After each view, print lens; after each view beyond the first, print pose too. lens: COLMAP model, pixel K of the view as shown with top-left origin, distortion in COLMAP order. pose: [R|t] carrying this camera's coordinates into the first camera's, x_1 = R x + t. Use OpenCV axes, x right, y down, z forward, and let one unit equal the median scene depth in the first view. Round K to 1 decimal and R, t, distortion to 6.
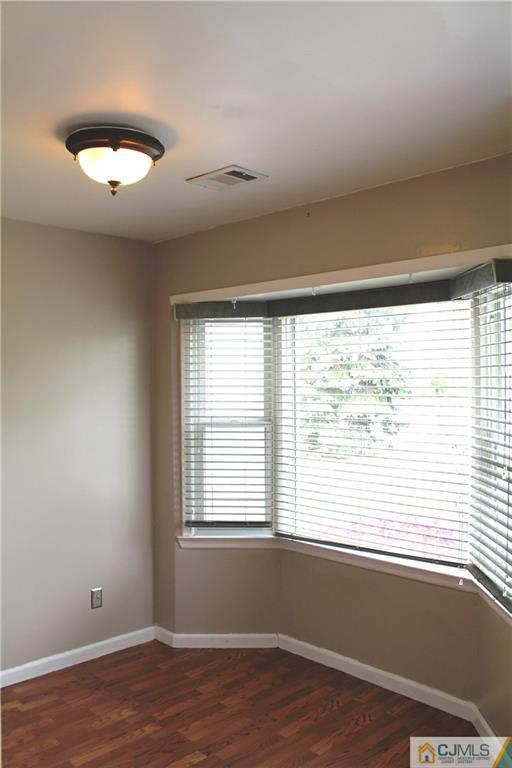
lens RADIAL K [[672.4, 0, 256.0], [0, 672.4, 384.0], [0, 0, 1]] dist [-0.163241, 0.170129]
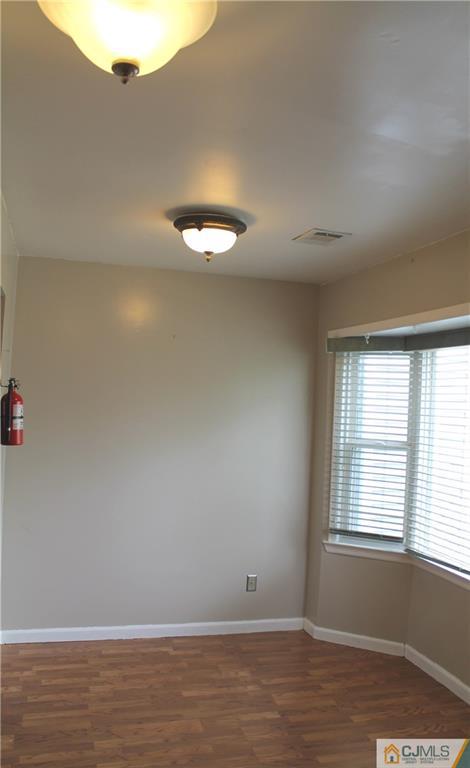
lens RADIAL K [[678.4, 0, 235.0], [0, 678.4, 384.0], [0, 0, 1]] dist [-0.161769, 0.167982]
pose [[0.879061, 0.032417, -0.475605, 0.297545], [-0.050099, 0.998443, -0.024544, -0.004238], [0.474069, 0.045403, 0.879316, -0.100429]]
